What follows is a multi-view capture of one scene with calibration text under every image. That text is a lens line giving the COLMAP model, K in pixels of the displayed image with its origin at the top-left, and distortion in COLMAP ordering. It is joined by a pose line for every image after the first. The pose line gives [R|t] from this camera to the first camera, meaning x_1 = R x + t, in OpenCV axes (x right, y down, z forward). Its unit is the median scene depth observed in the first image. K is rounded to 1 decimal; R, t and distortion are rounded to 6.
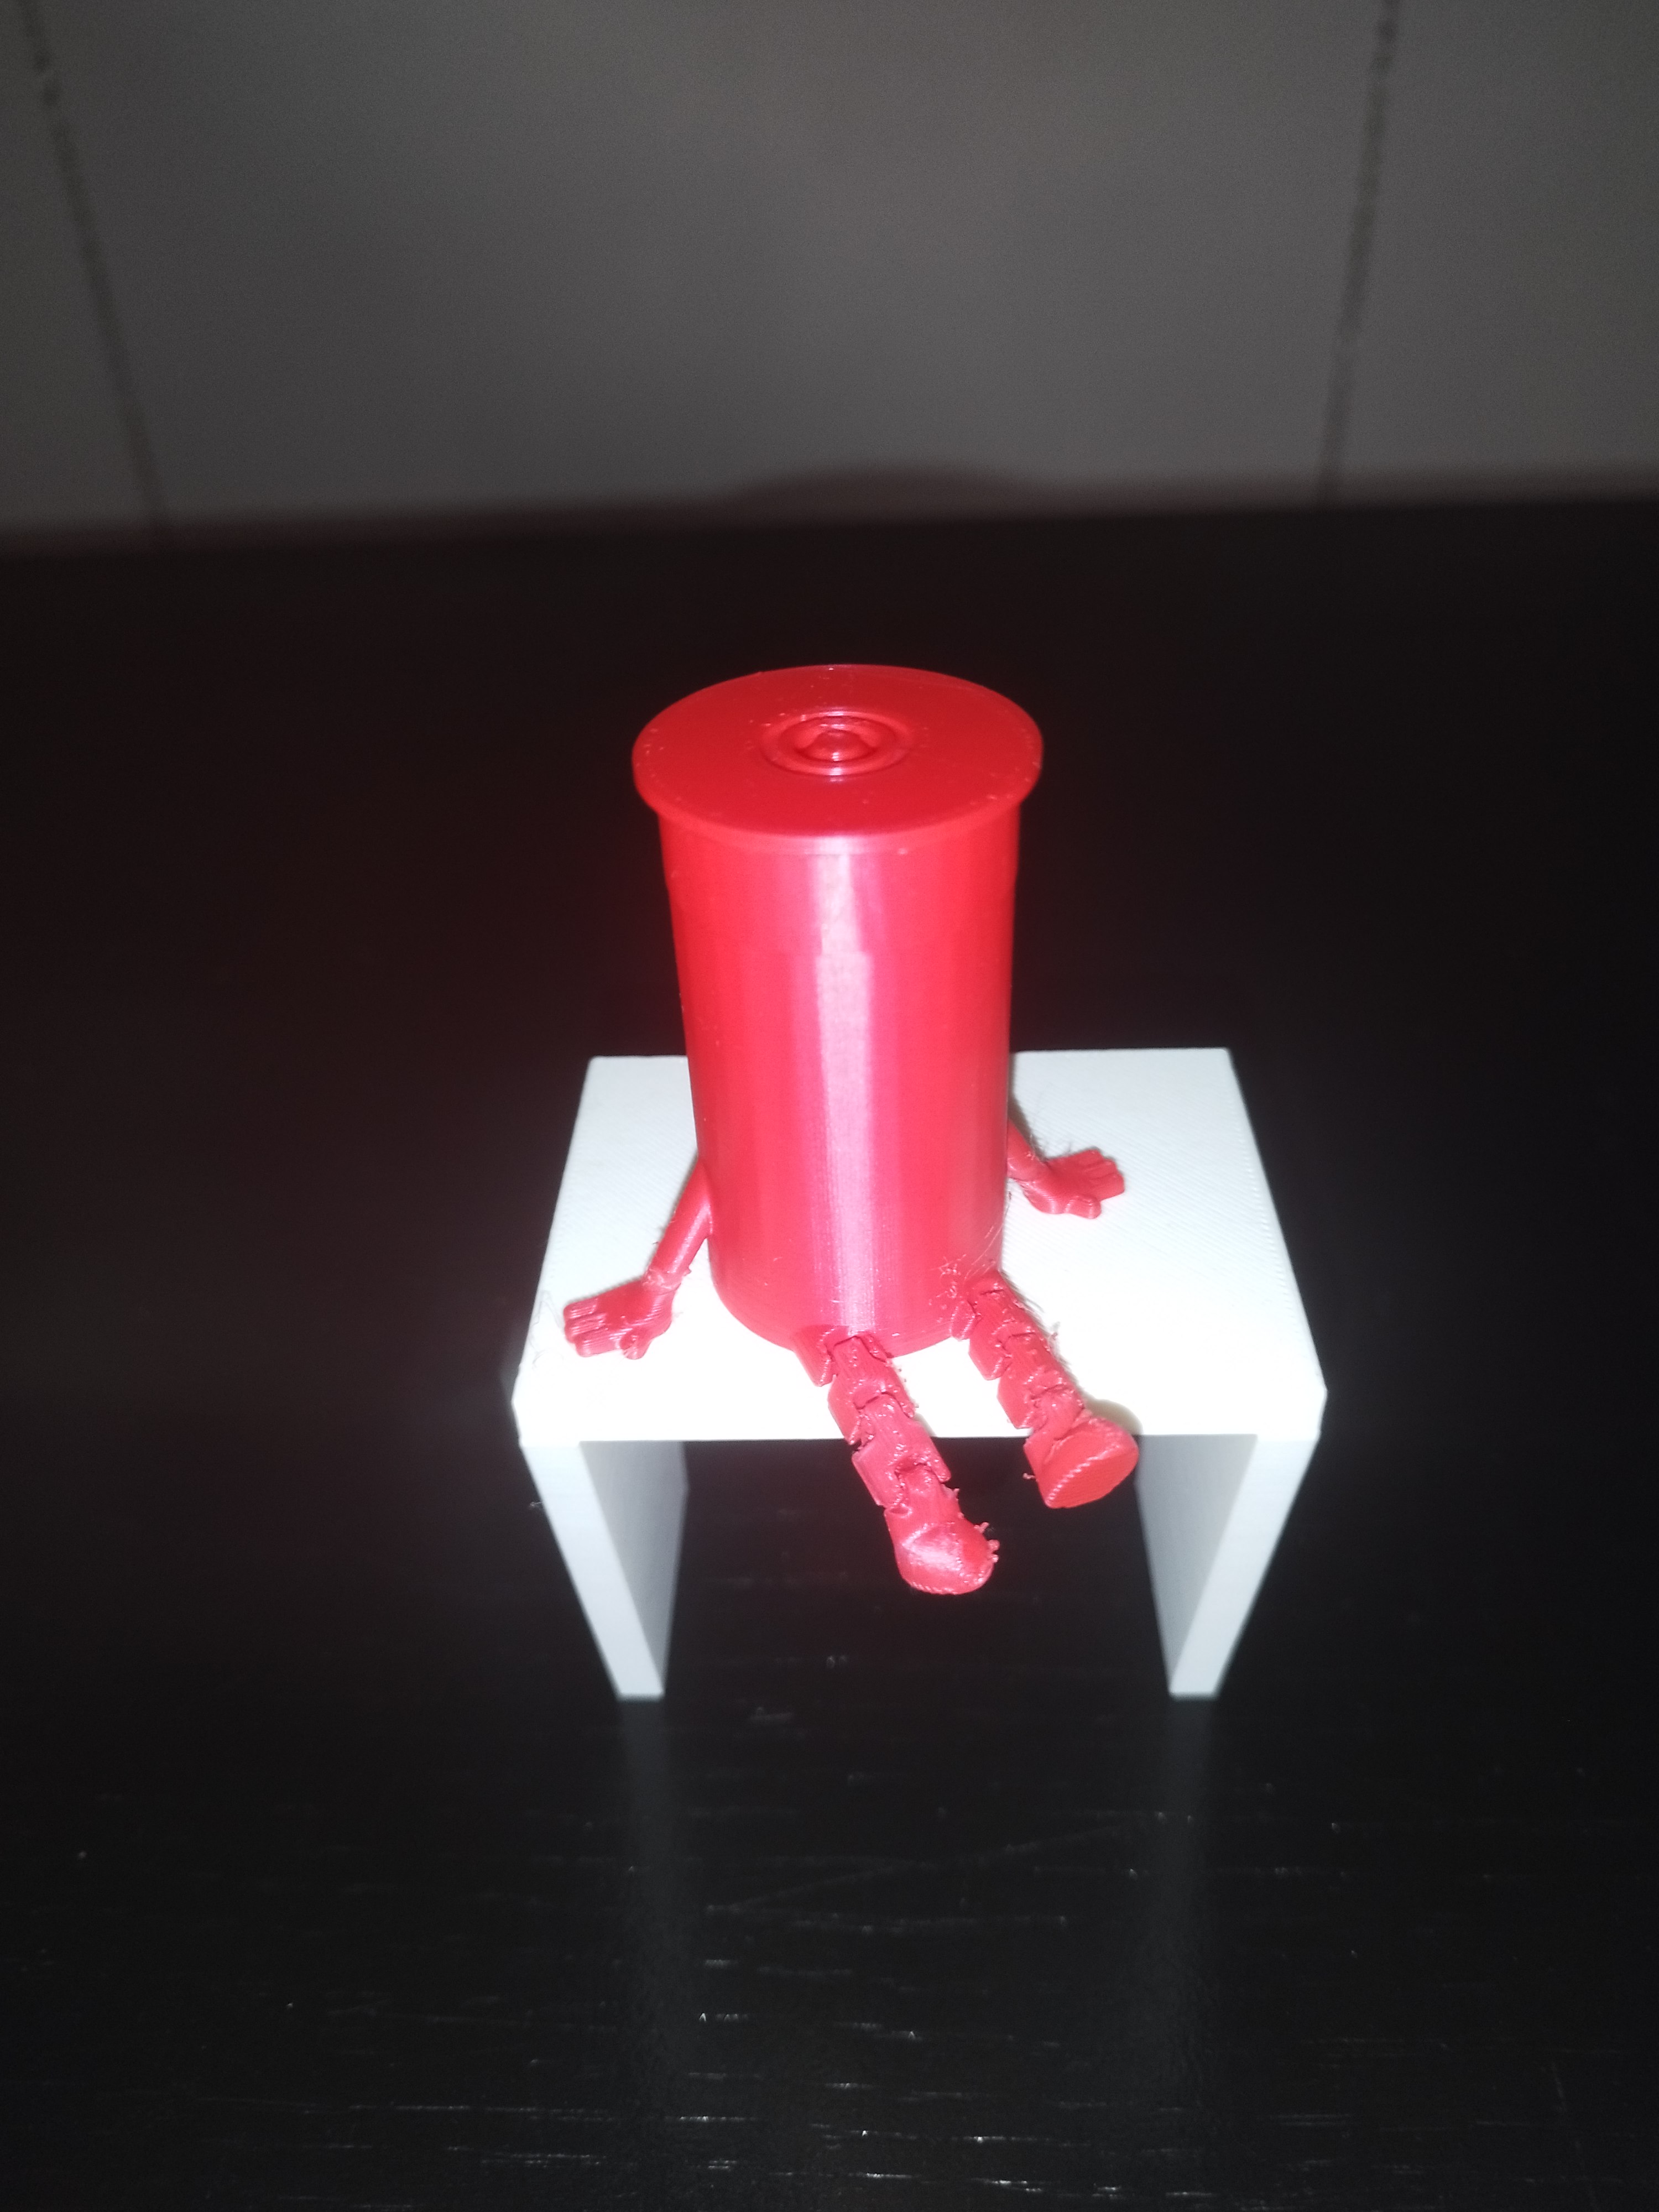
lens RADIAL K [[1790.6, 0, 825.2], [0, 1790.6, 1158.5], [0, 0, 1]] dist [-0.061002, 0.007900]
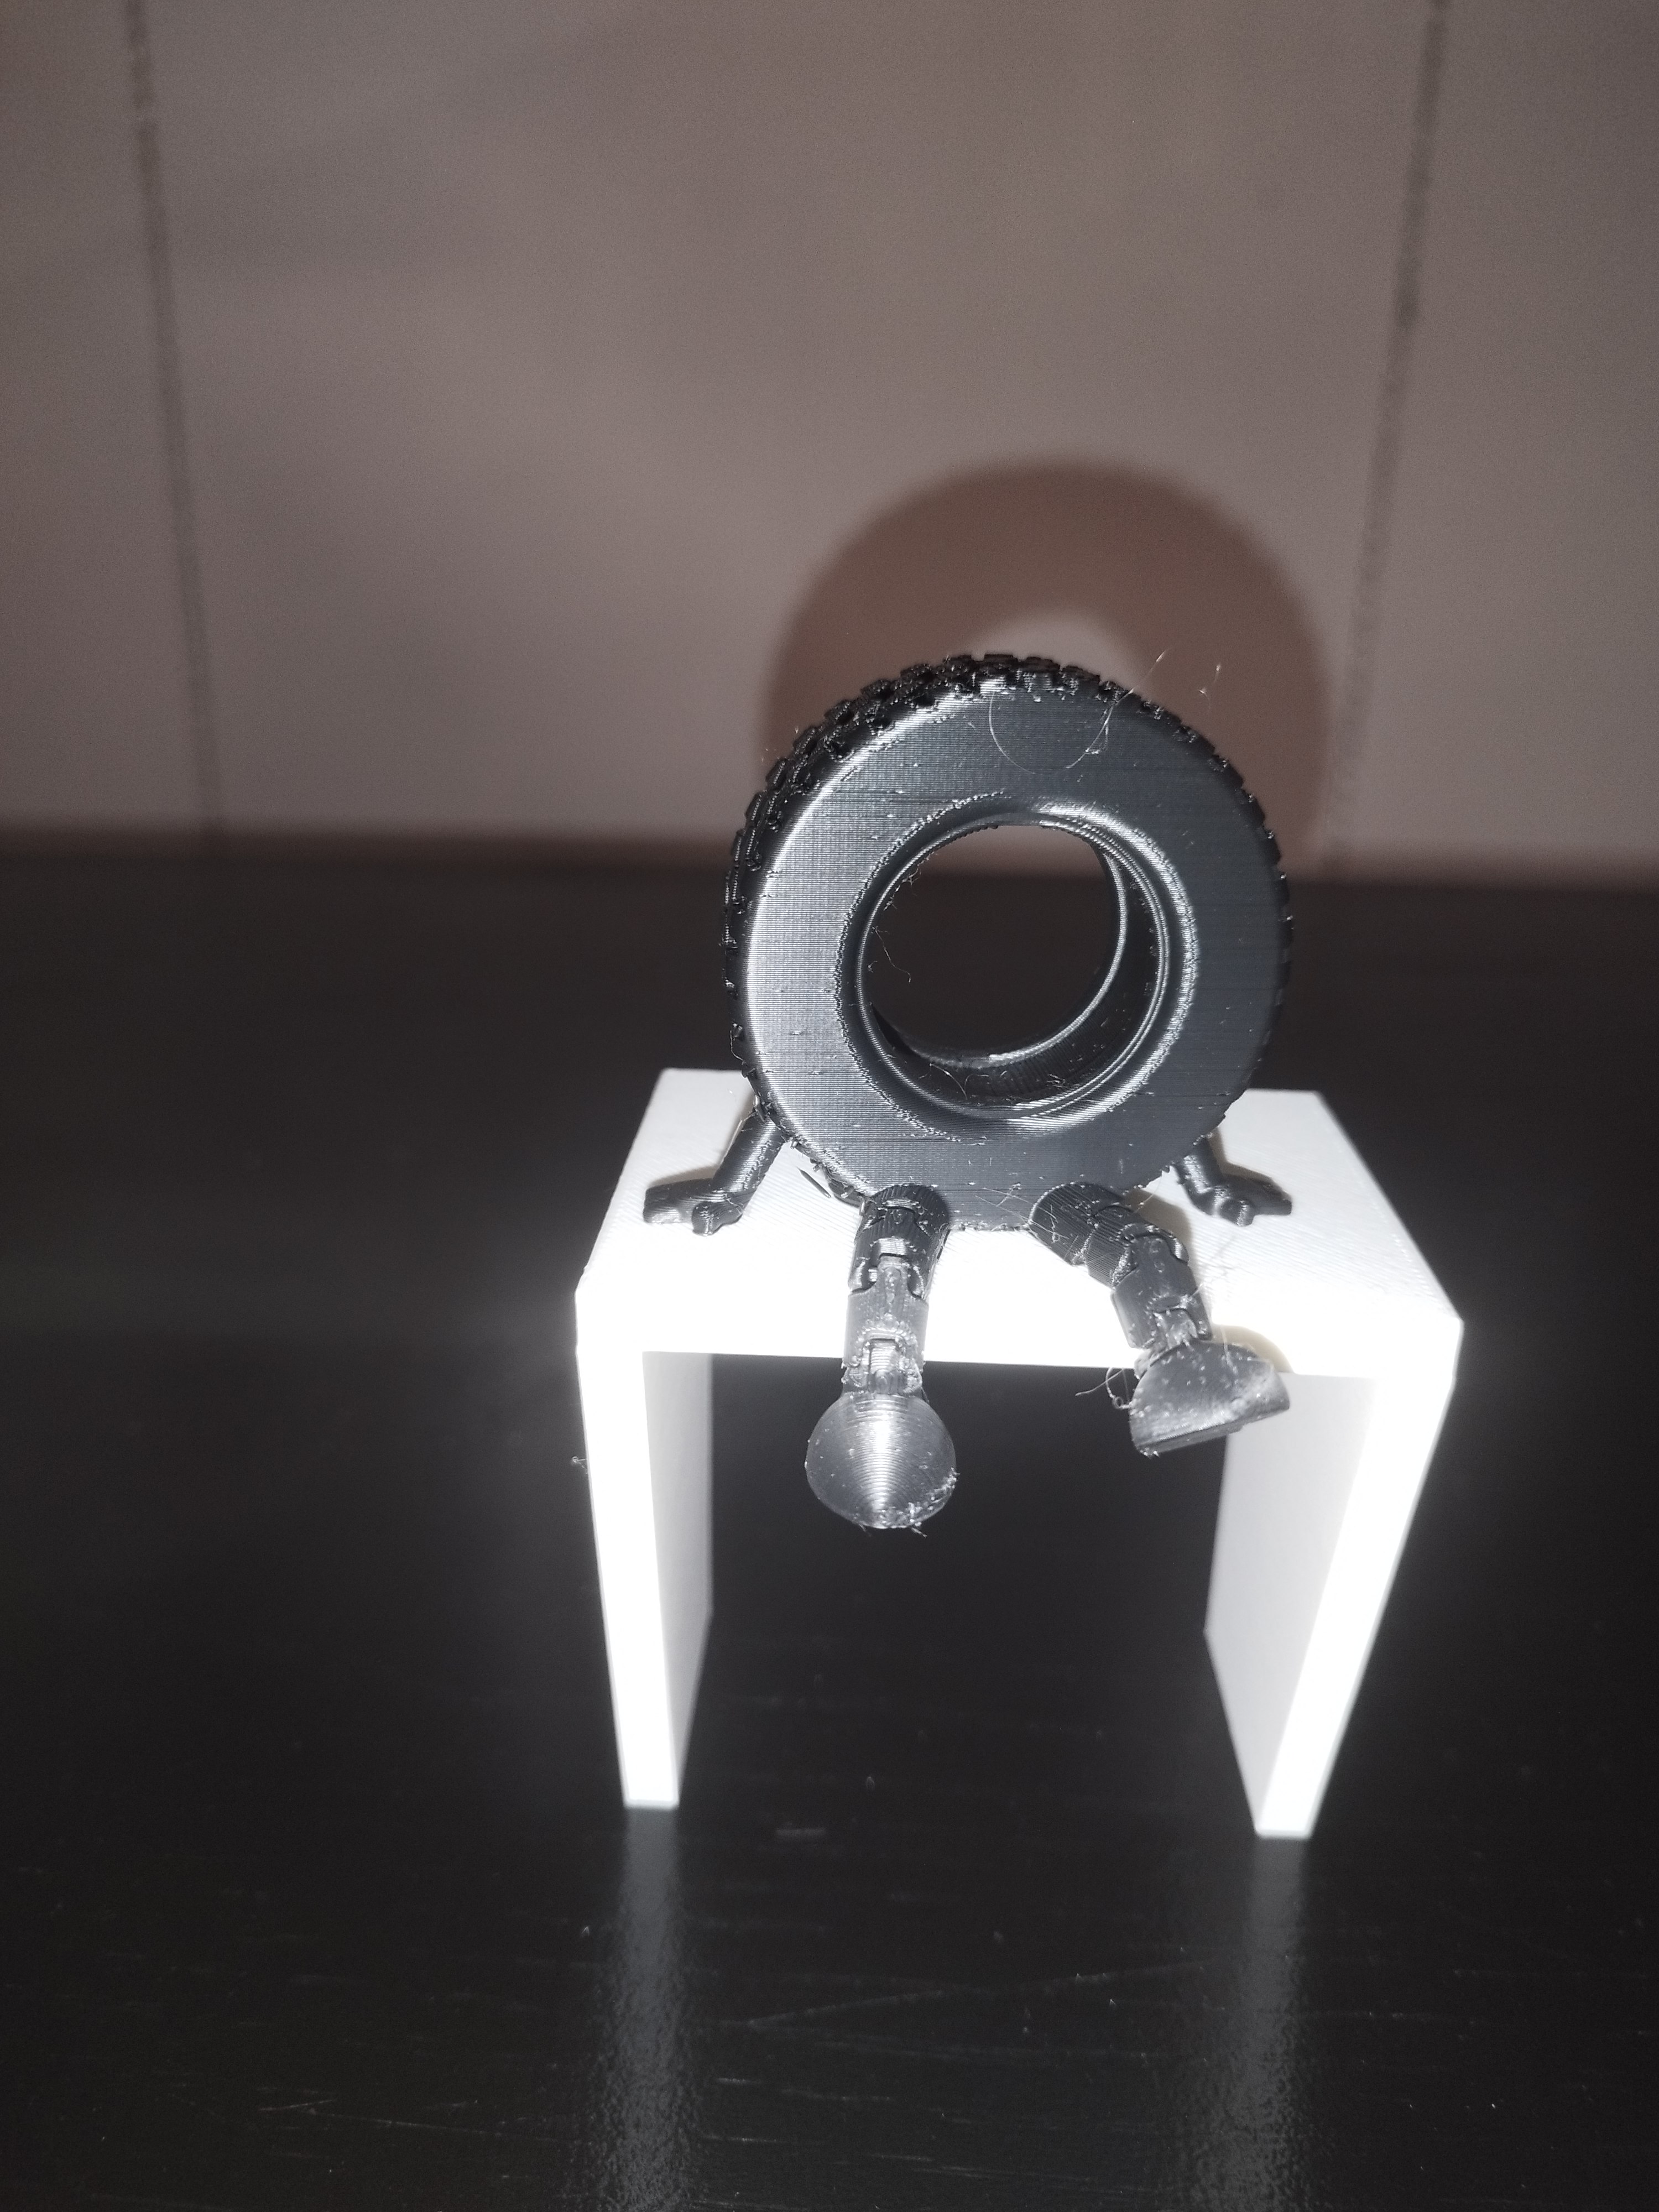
lens RADIAL K [[1790.6, 0, 812.5], [0, 1790.6, 1101.8], [0, 0, 1]] dist [-0.061002, 0.007900]
pose [[0.998253, 0.058486, -0.008383, -0.042545], [-0.058440, 0.956507, -0.285797, 0.245146], [-0.008697, 0.285788, 0.958254, 0.073293]]
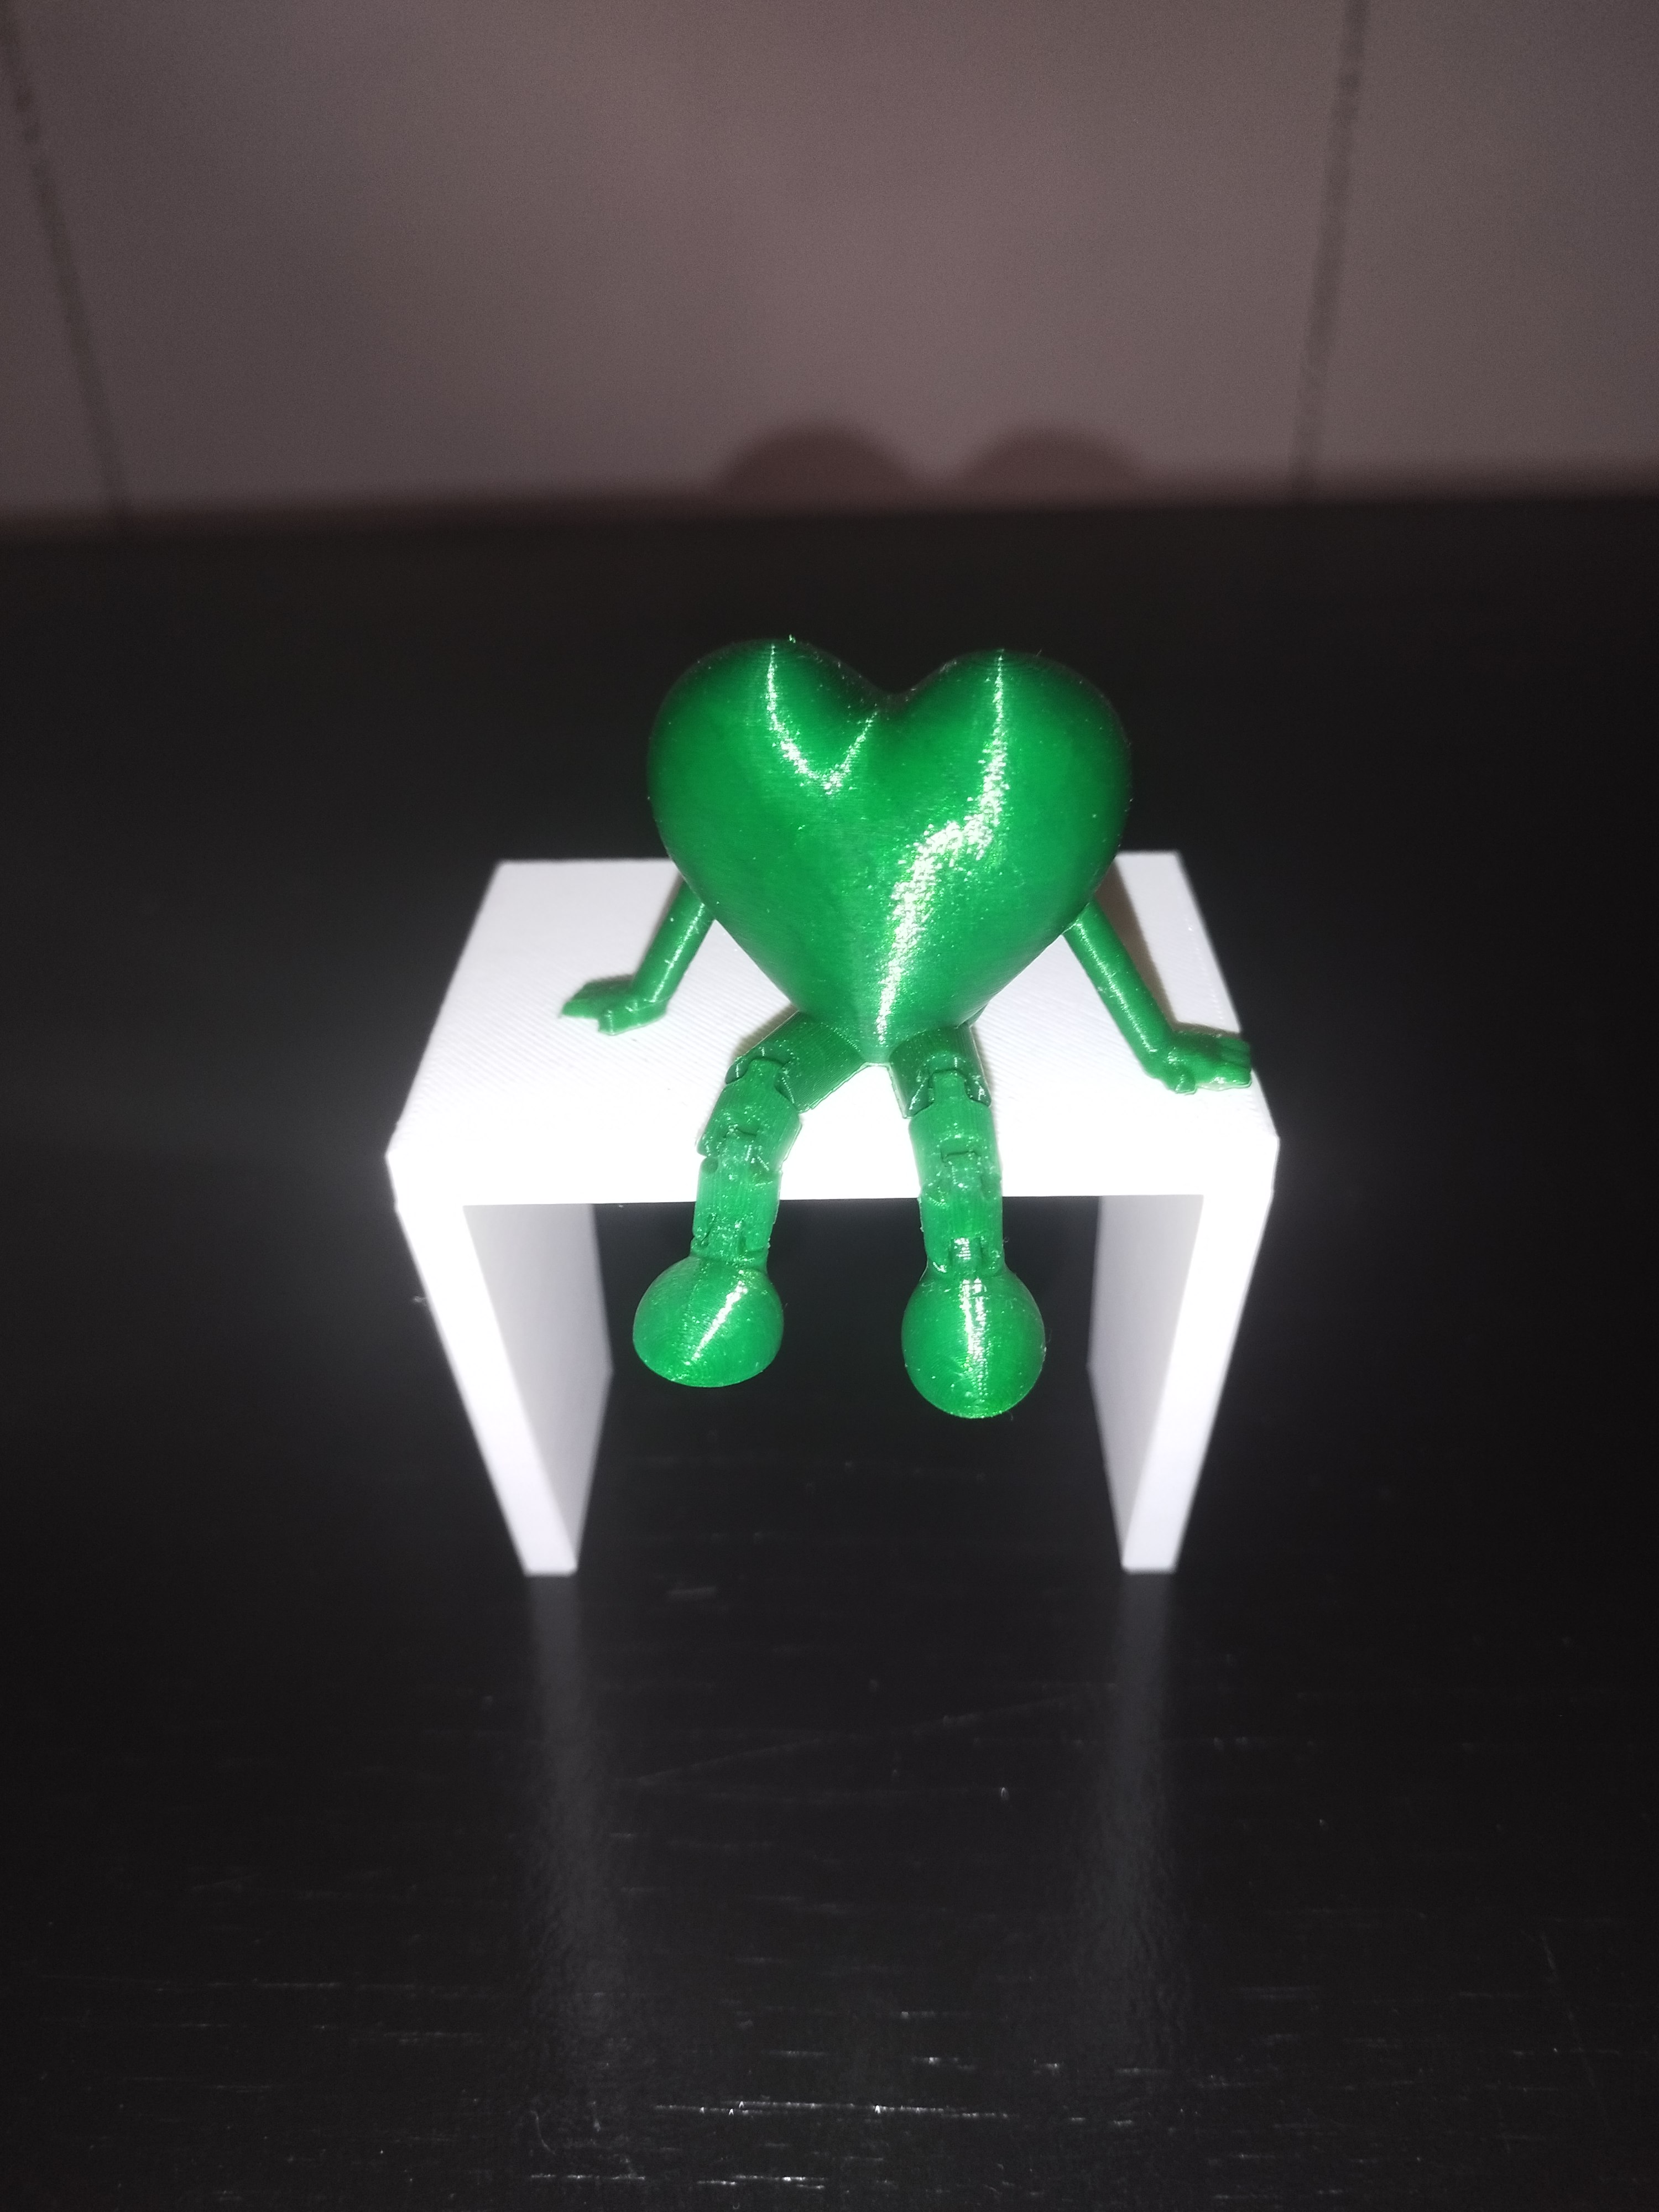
lens RADIAL K [[1790.6, 0, 830.5], [0, 1790.6, 1153.3], [0, 0, 1]] dist [-0.061002, 0.007900]
pose [[0.999888, 0.003616, 0.014547, 0.030740], [-0.002894, 0.998778, -0.049345, 0.147830], [-0.014707, 0.049298, 0.998676, 0.071792]]
